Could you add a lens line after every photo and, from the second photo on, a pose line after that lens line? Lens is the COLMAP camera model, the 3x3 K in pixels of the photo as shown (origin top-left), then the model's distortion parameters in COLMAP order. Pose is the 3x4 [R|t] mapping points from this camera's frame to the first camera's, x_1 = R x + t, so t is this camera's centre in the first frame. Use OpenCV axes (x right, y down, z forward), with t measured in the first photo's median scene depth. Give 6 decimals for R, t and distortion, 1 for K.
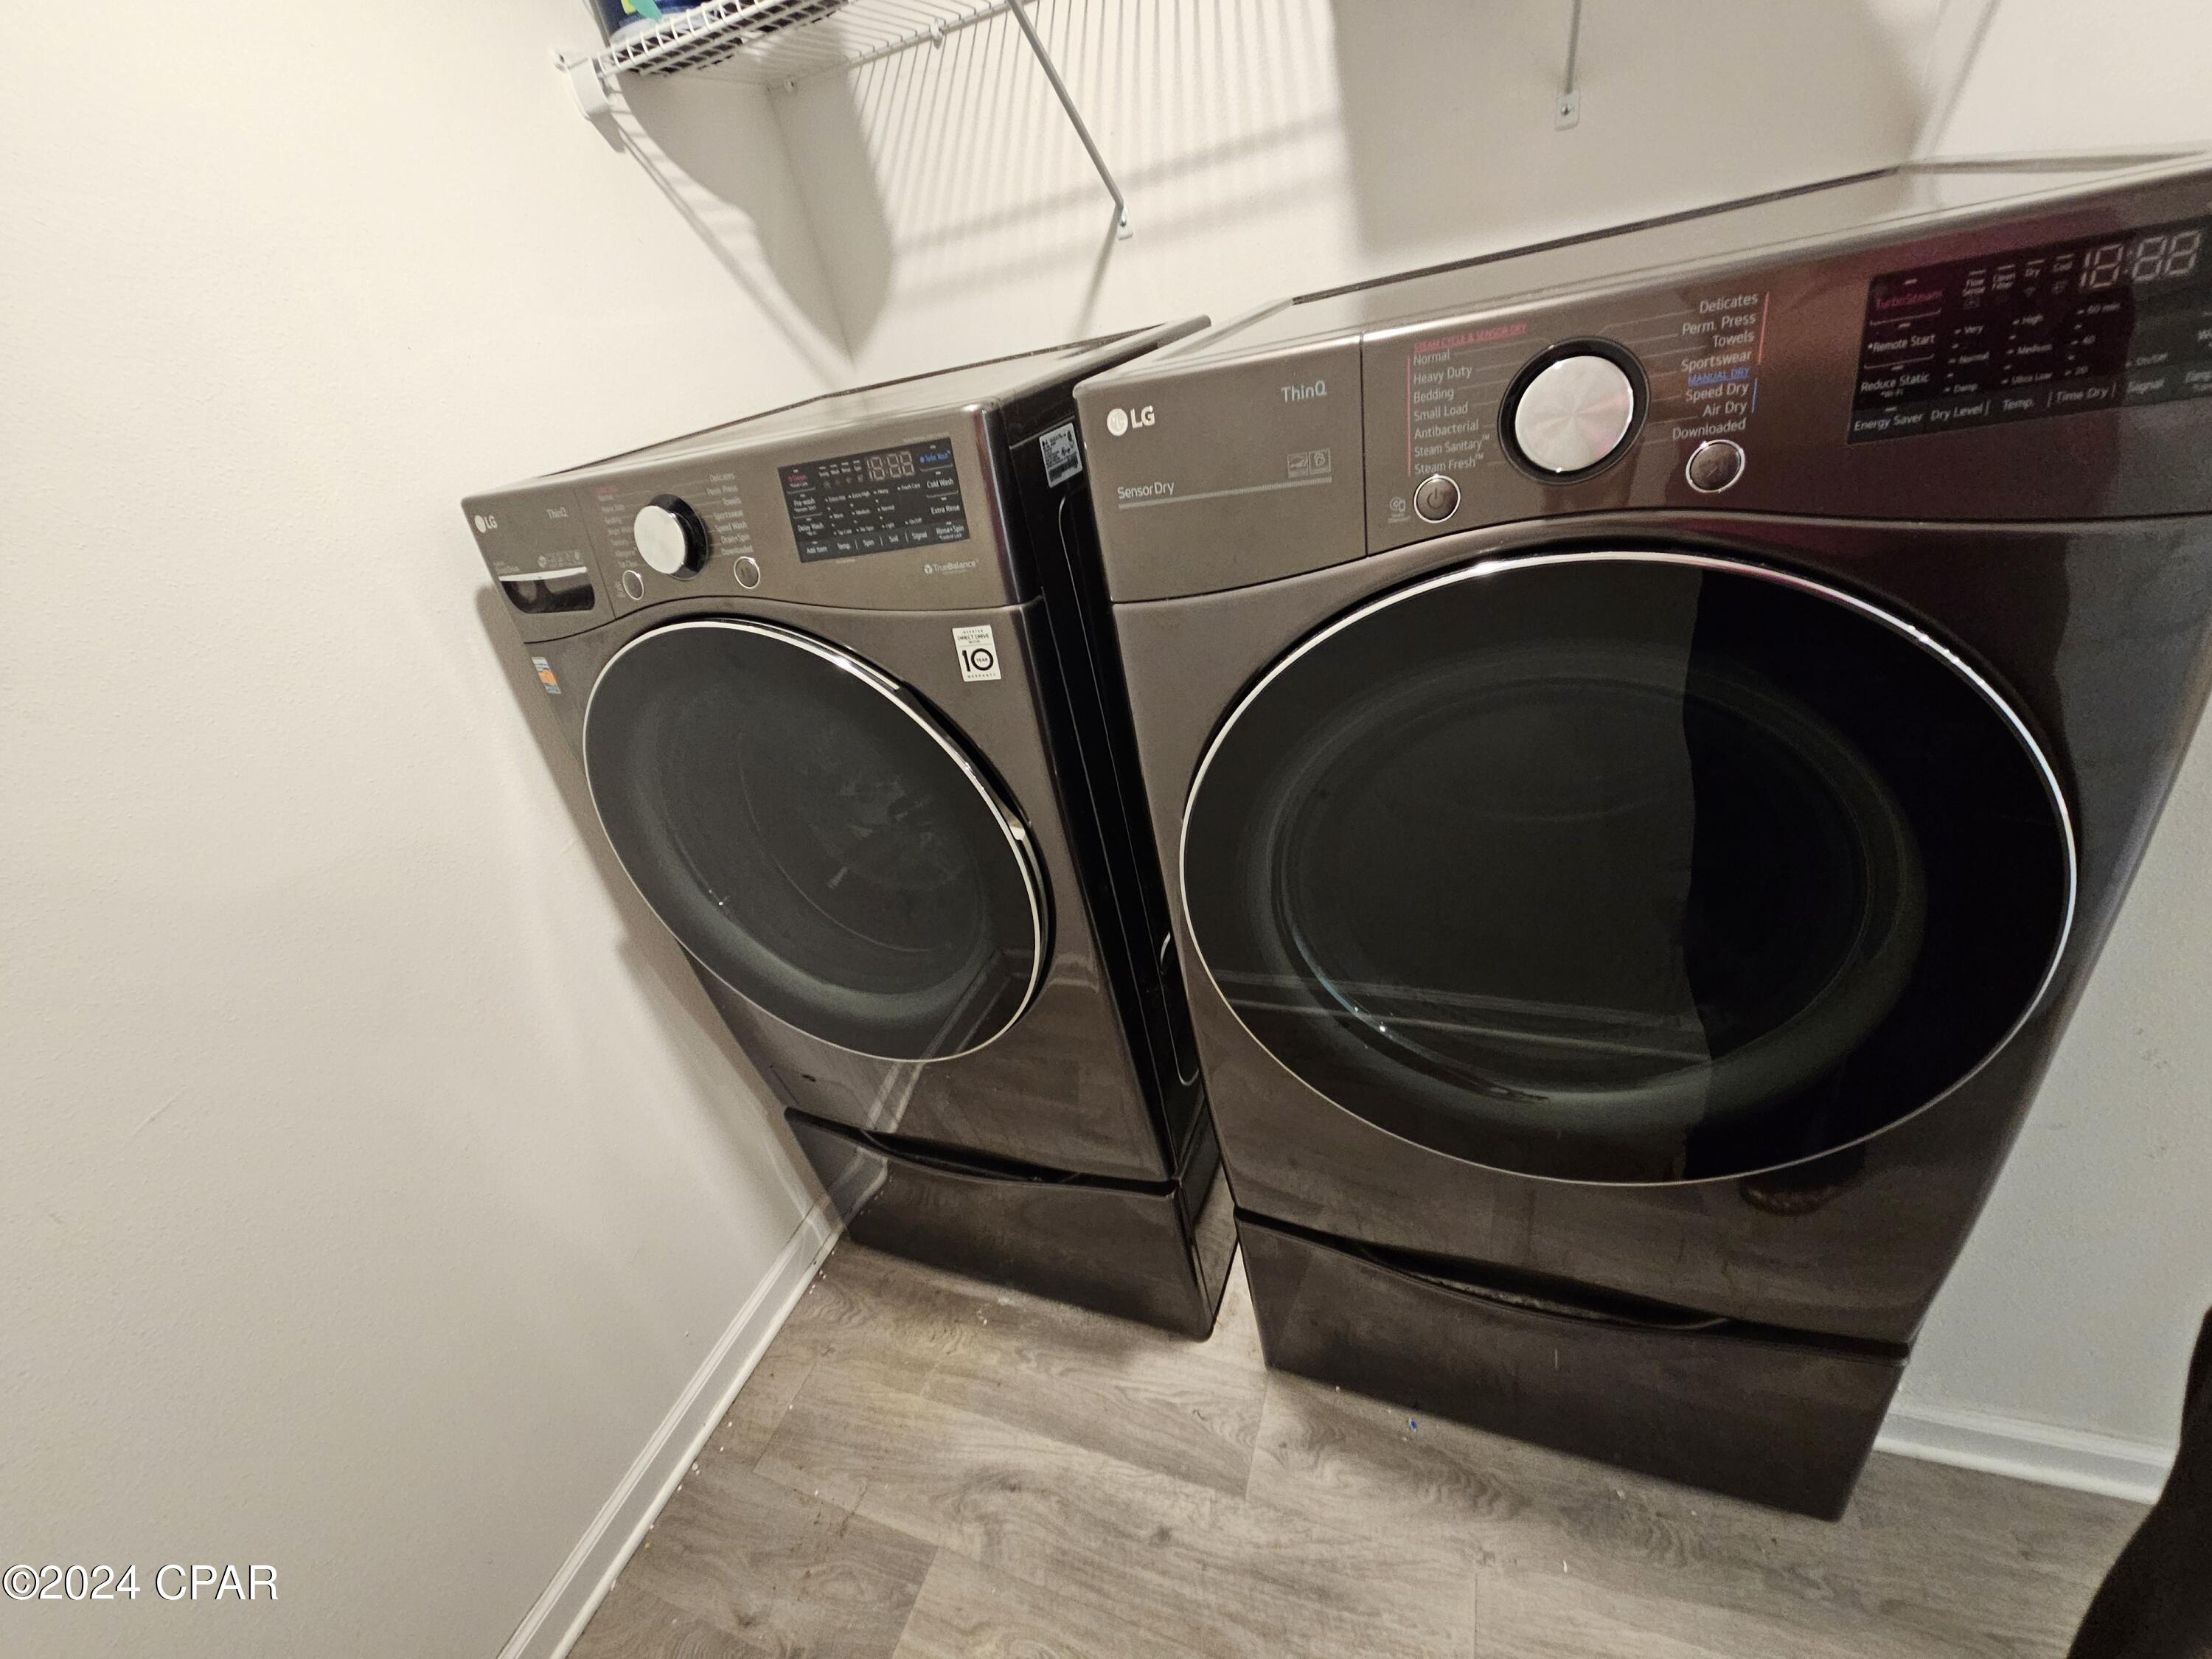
lens RADIAL K [[909.7, 0, 1107.0], [0, 909.7, 820.9], [0, 0, 1]] dist [0.002093, 0.000526]
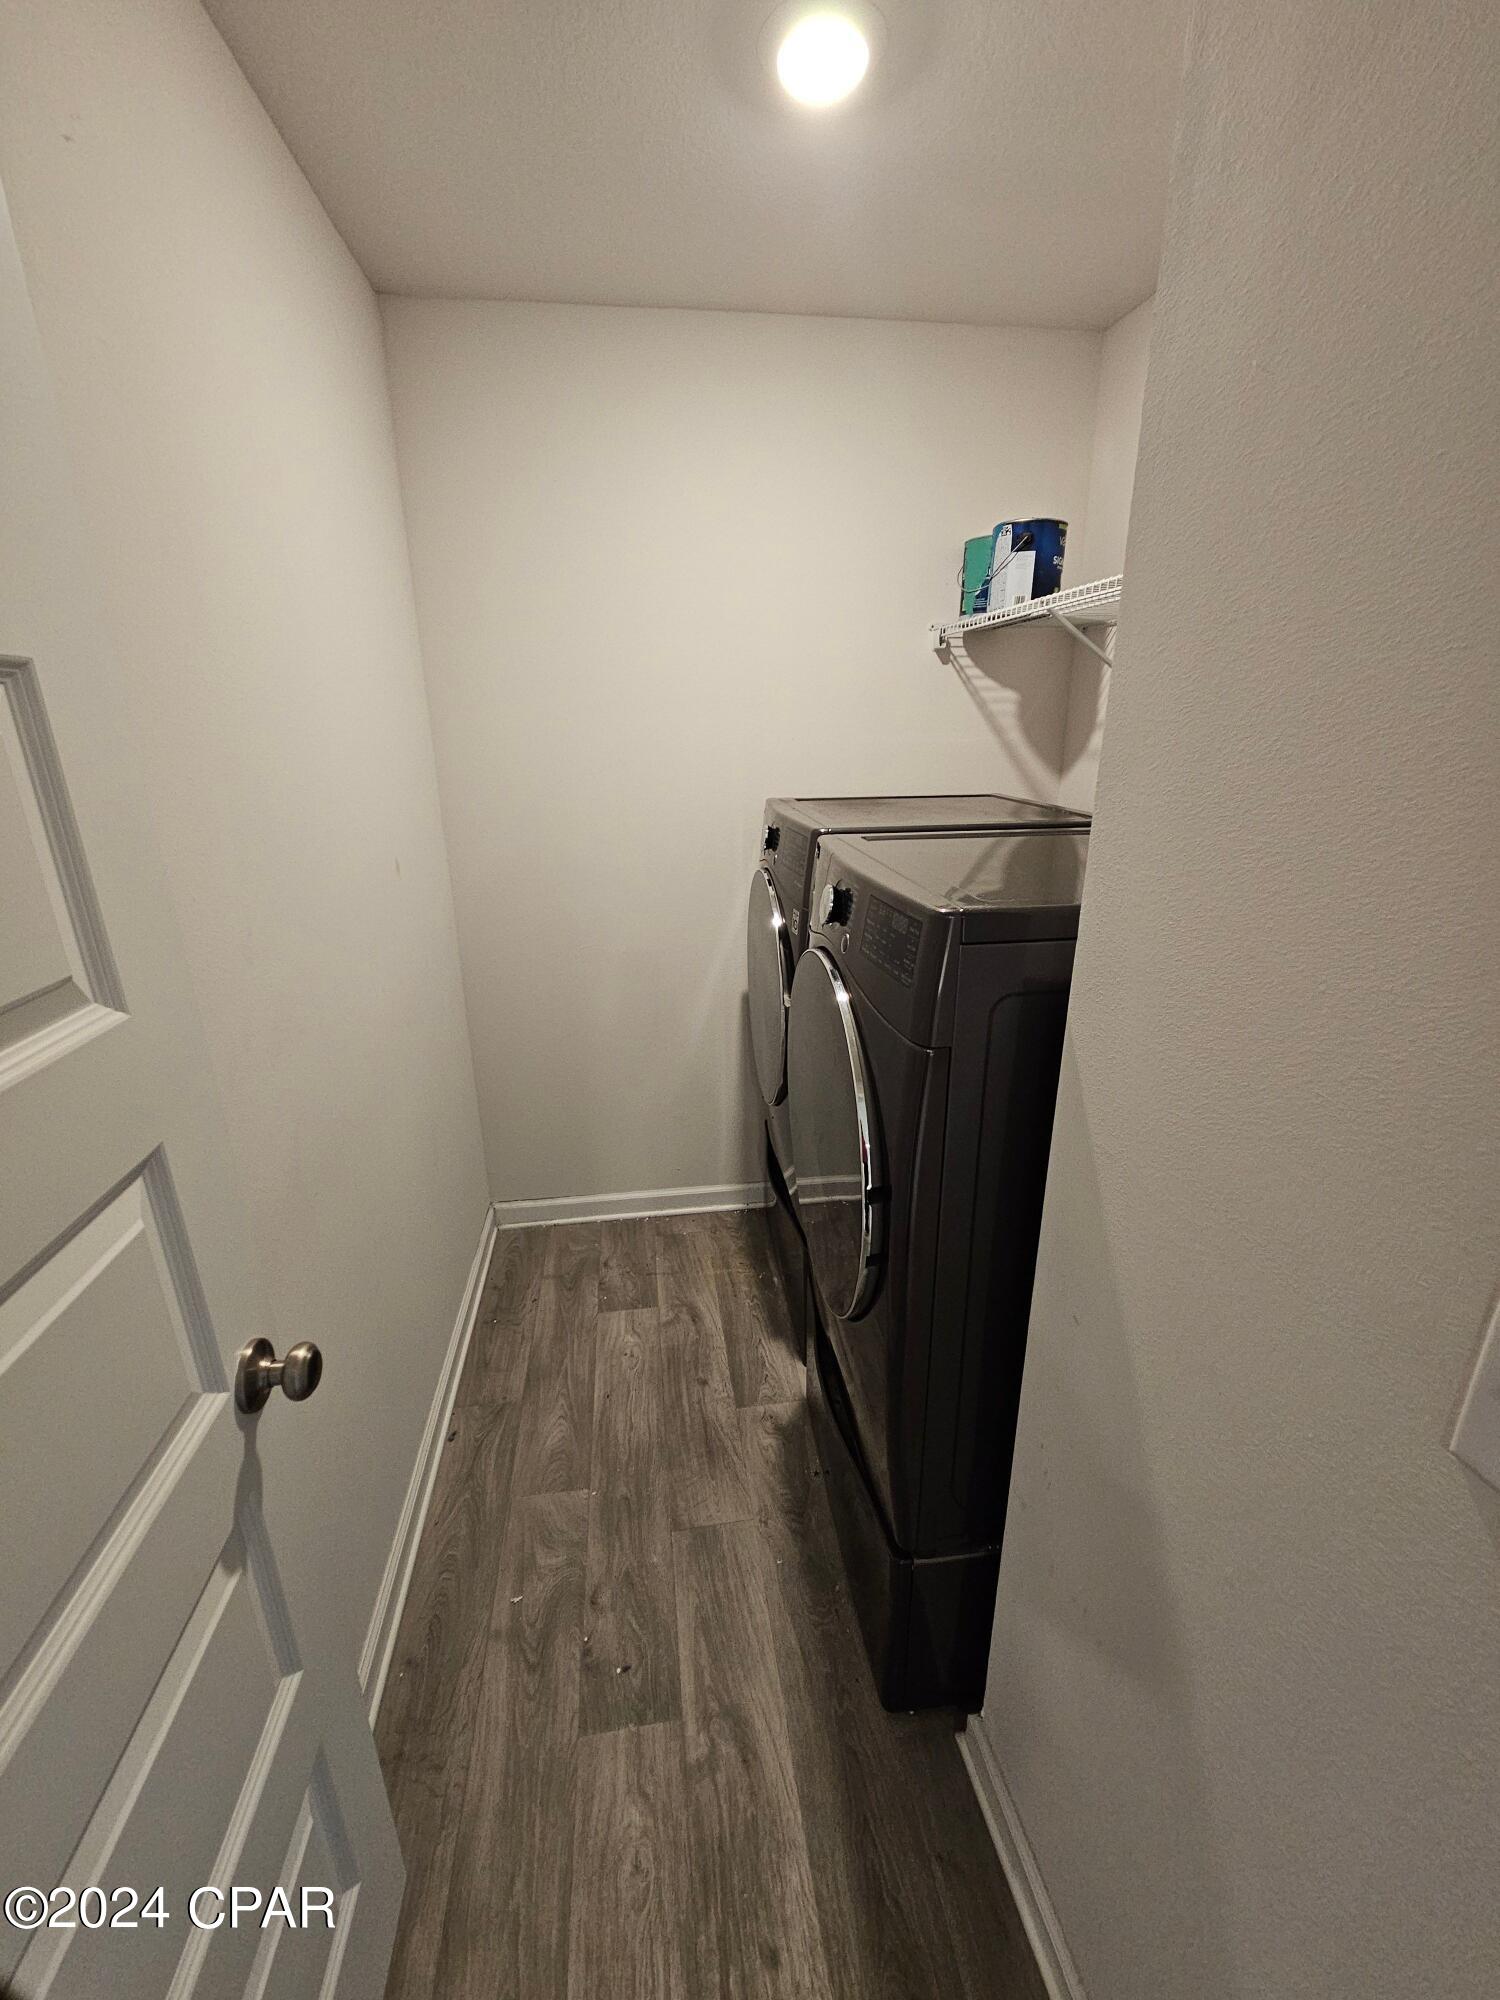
lens RADIAL K [[822.5, 0, 762.3], [0, 822.5, 981.6], [0, 0, 1]] dist [0.002093, 0.000526]
pose [[0.486919, 0.443799, -0.752298, 0.961633], [-0.516038, 0.841074, 0.162168, -0.231697], [0.704709, 0.309252, 0.638552, -0.235962]]
